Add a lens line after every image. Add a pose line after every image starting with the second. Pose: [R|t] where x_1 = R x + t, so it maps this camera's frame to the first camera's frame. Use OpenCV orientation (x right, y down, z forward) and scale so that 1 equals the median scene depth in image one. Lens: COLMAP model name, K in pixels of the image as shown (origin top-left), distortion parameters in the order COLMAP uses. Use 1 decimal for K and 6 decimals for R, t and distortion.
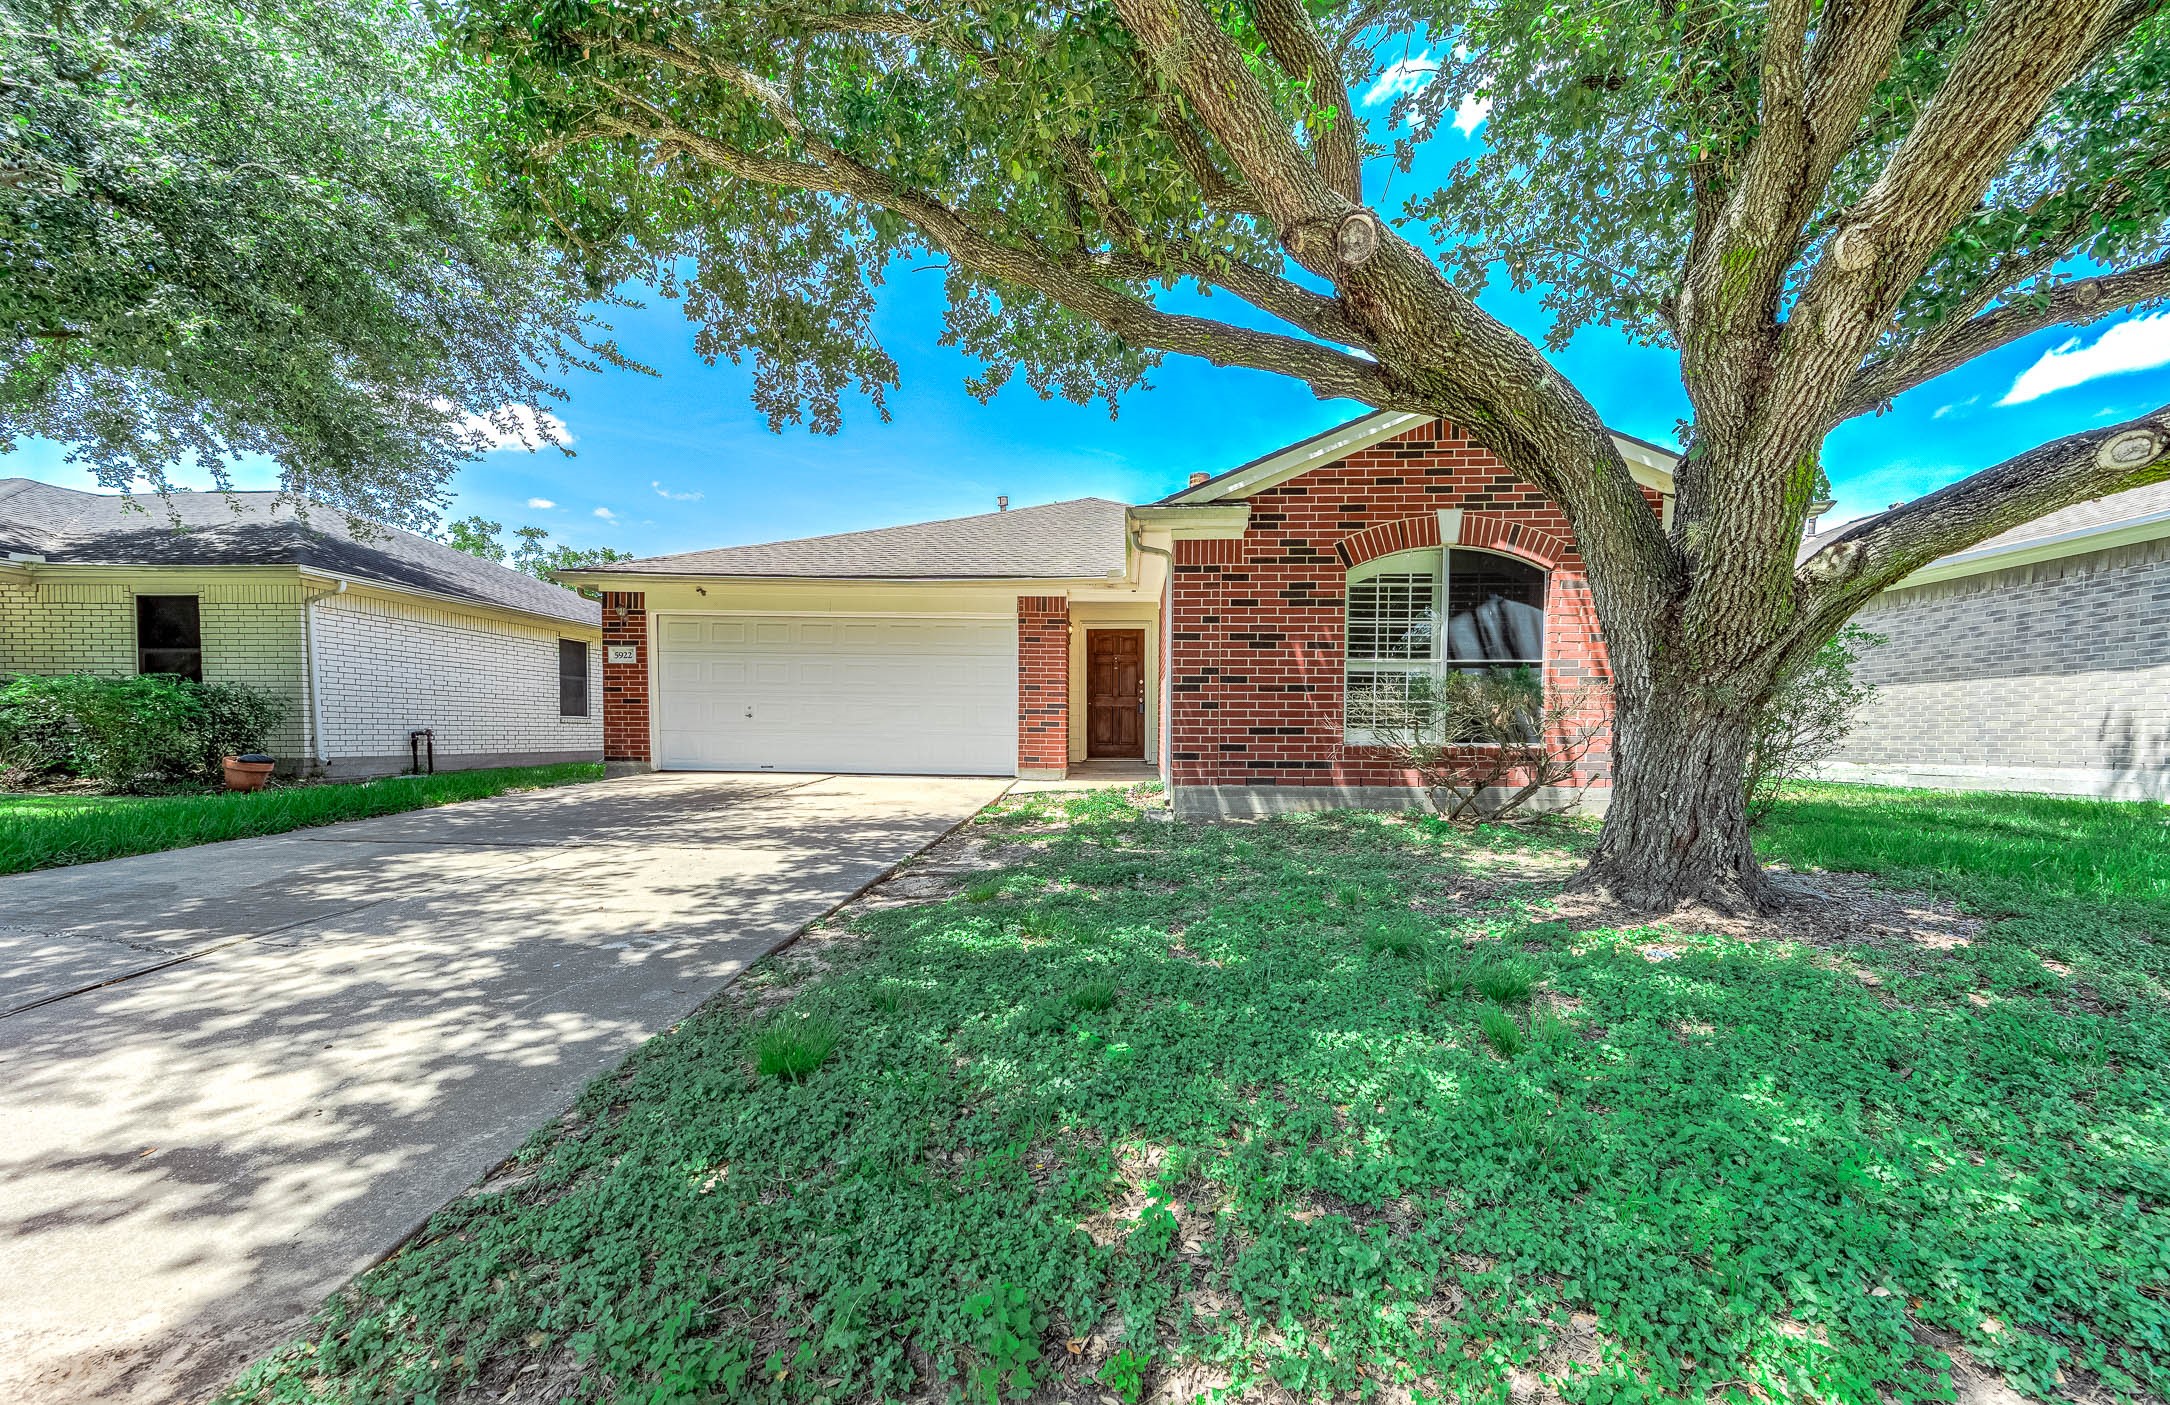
lens RADIAL K [[895.3, 0, 1087.3], [0, 895.3, 729.4], [0, 0, 1]] dist [0.016906, 0.000105]
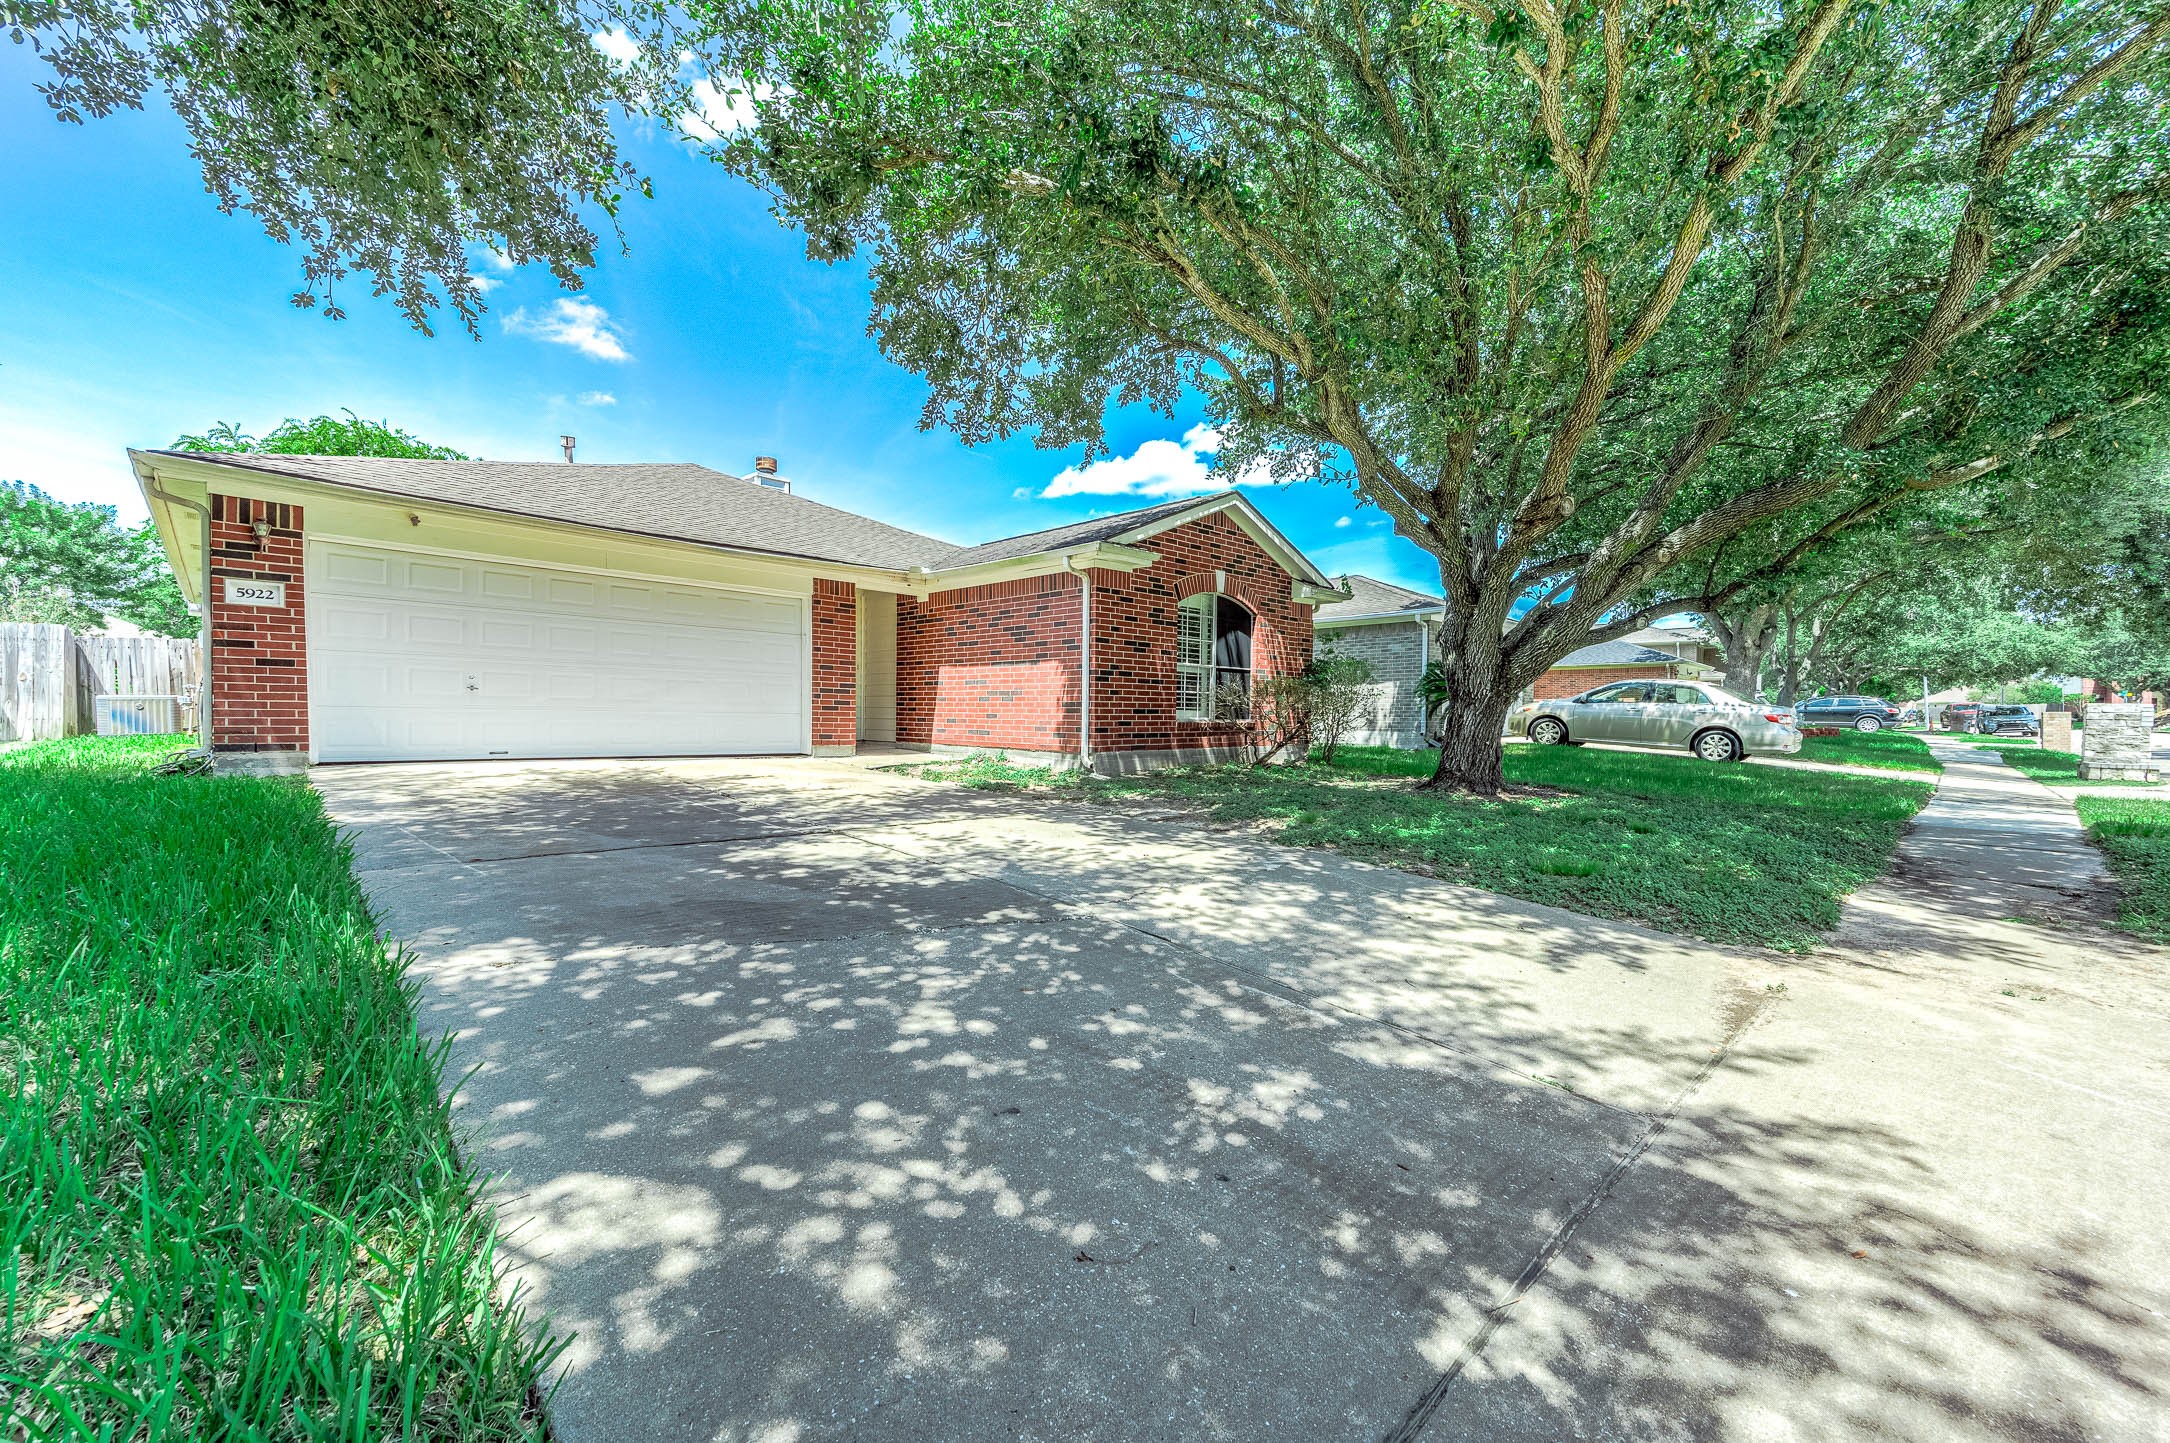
lens RADIAL K [[856.5, 0, 1087.5], [0, 856.5, 698.3], [0, 0, 1]] dist [0.011494, 0.000046]
pose [[0.682053, 0.014439, 0.731160, -0.578772], [-0.008344, 0.999894, -0.011963, -0.001763], [-0.731255, 0.002058, 0.682101, 0.103334]]
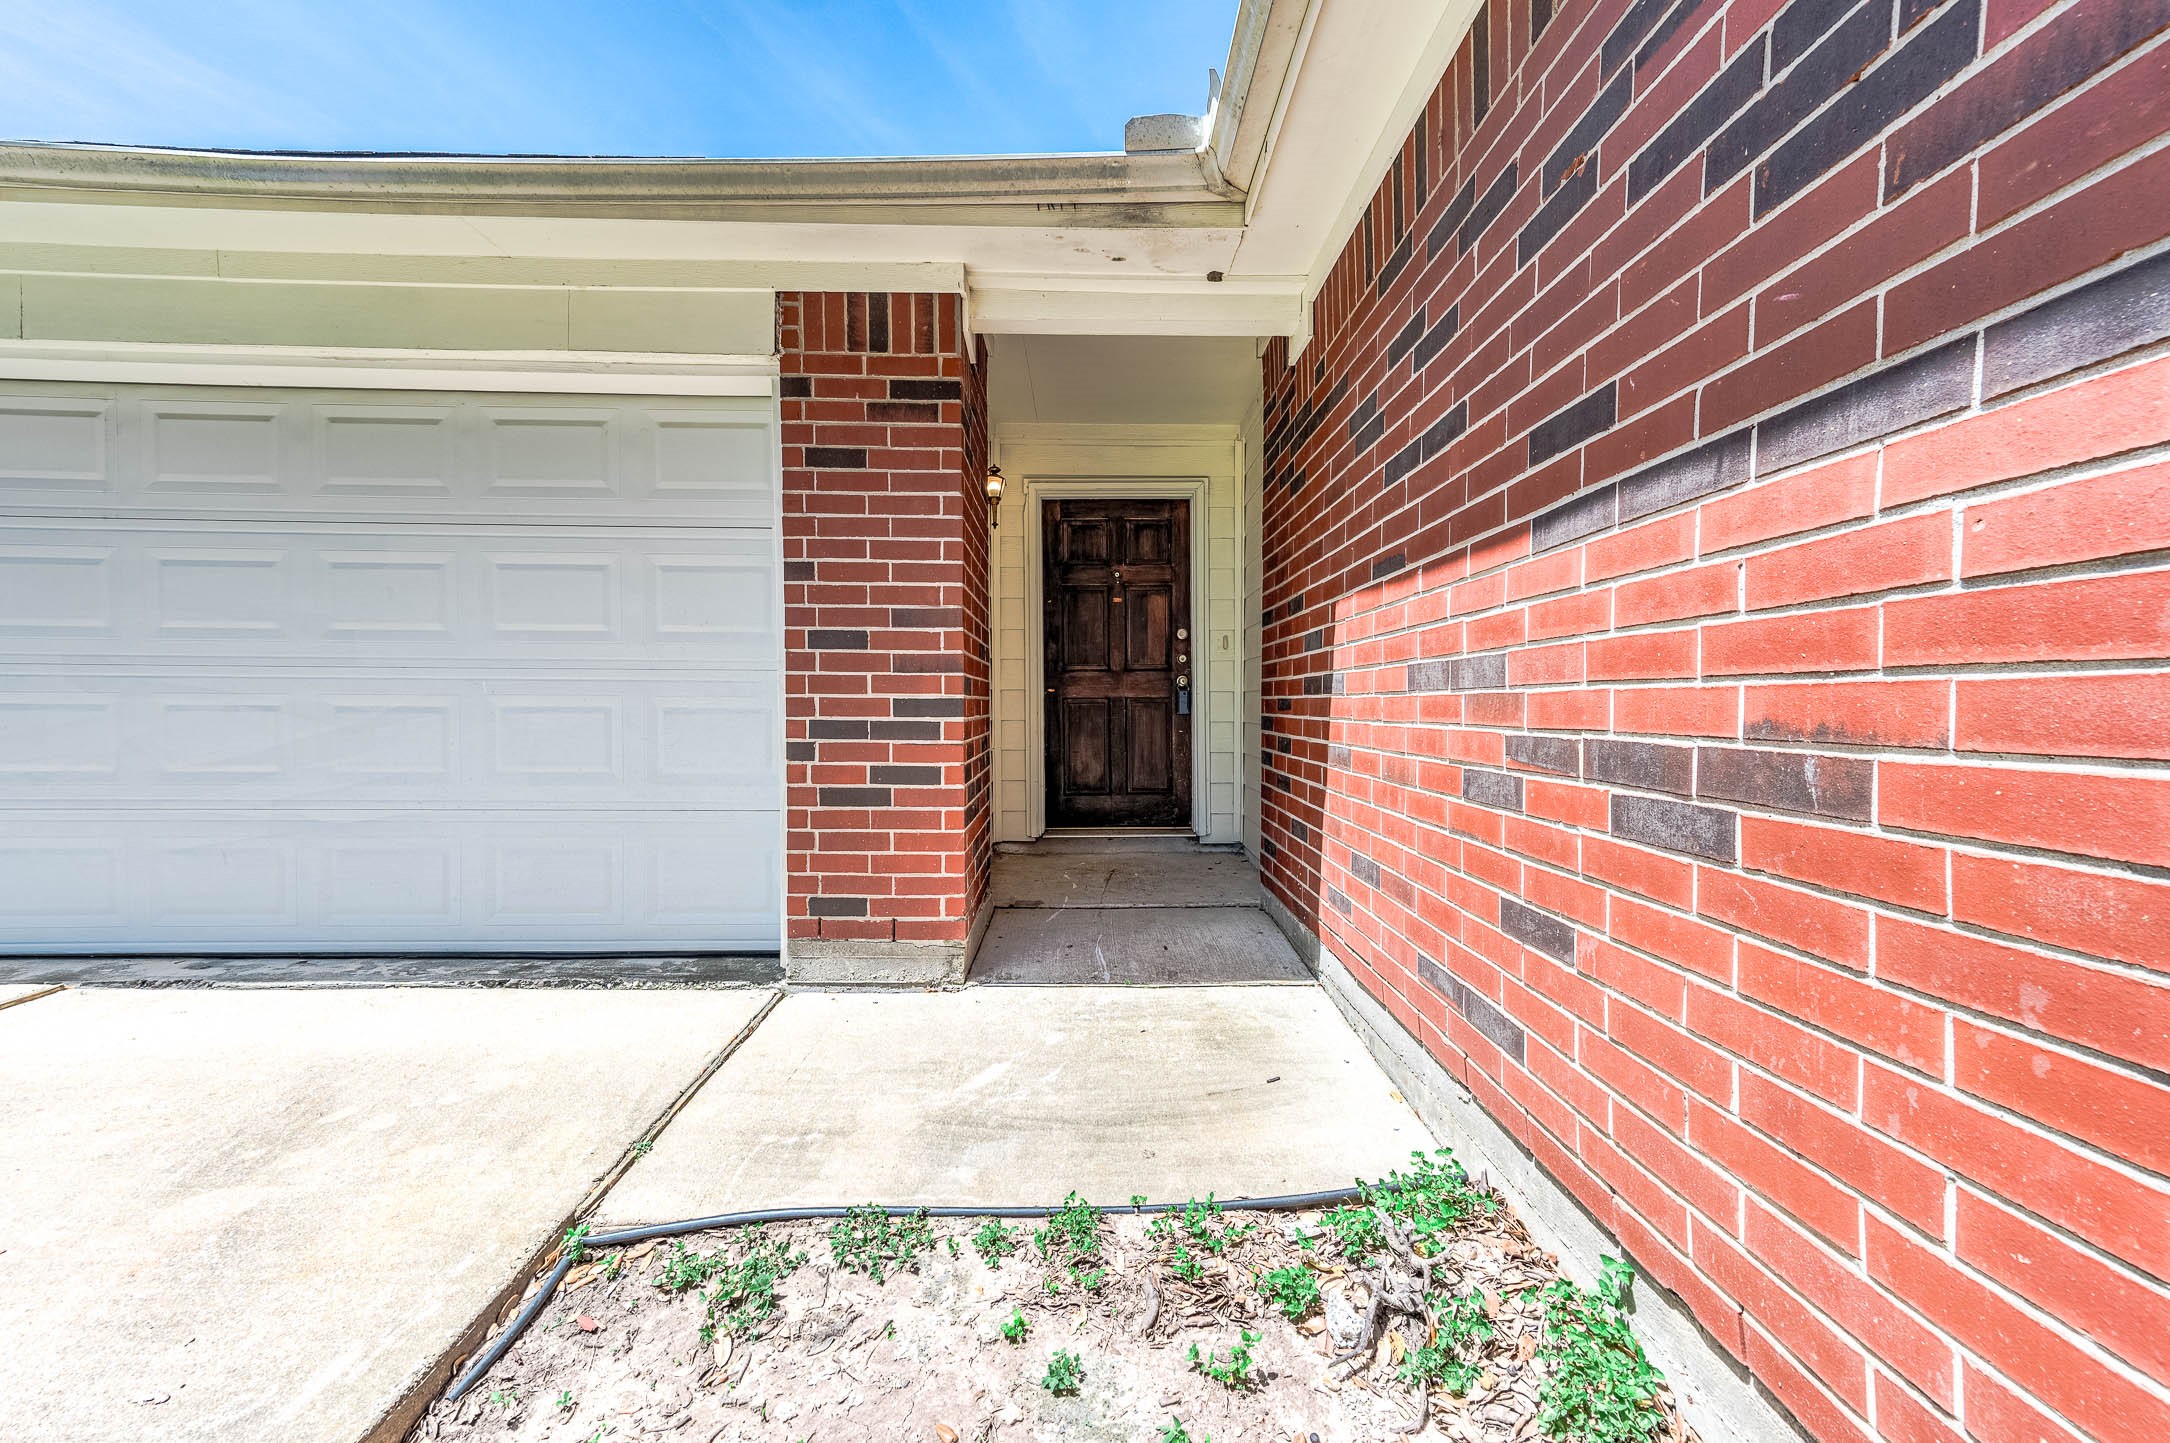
lens RADIAL K [[856.5, 0, 1087.5], [0, 856.5, 698.3], [0, 0, 1]] dist [0.011494, 0.000046]
pose [[0.999028, 0.002095, 0.044026, 0.002579], [-0.002071, 0.999998, -0.000596, -0.028760], [-0.044027, 0.000505, 0.999030, 0.741328]]
